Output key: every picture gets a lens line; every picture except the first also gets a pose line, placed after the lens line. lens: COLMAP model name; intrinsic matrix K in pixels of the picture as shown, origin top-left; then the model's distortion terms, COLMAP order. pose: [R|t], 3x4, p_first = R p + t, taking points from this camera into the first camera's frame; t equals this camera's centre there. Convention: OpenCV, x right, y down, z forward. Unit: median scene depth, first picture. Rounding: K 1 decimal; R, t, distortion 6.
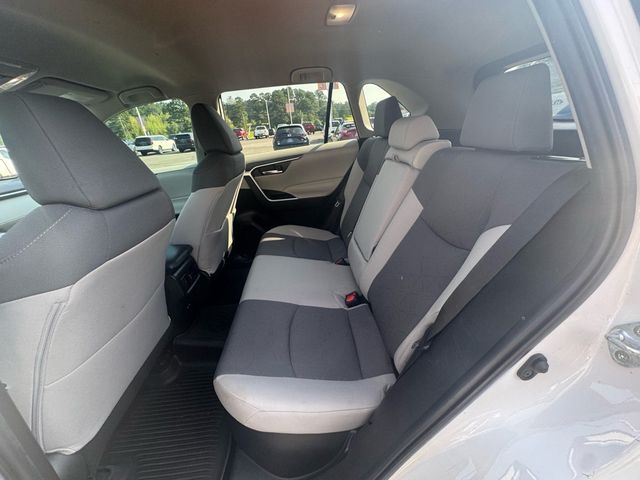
lens RADIAL K [[259.5, 0, 320.0], [0, 259.5, 240.0], [0, 0, 1]] dist [0.001181, -0.000161]
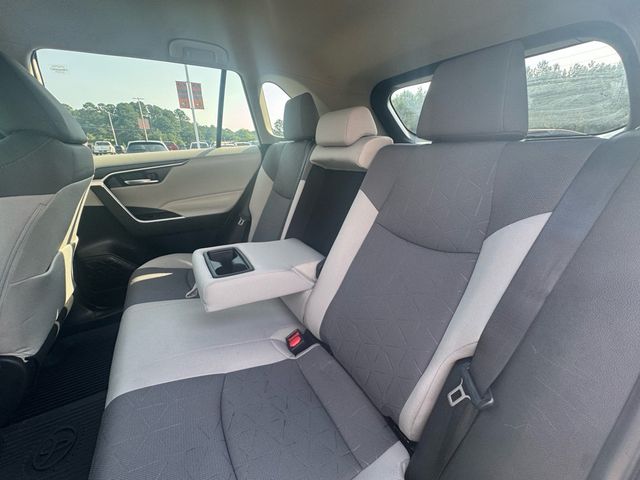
lens RADIAL K [[259.5, 0, 320.0], [0, 259.5, 240.0], [0, 0, 1]] dist [0.001181, -0.000161]
pose [[0.894147, -0.082180, 0.440168, -0.077002], [0.120450, 0.990924, -0.059672, -0.004169], [-0.431269, 0.106374, 0.895930, 0.183377]]
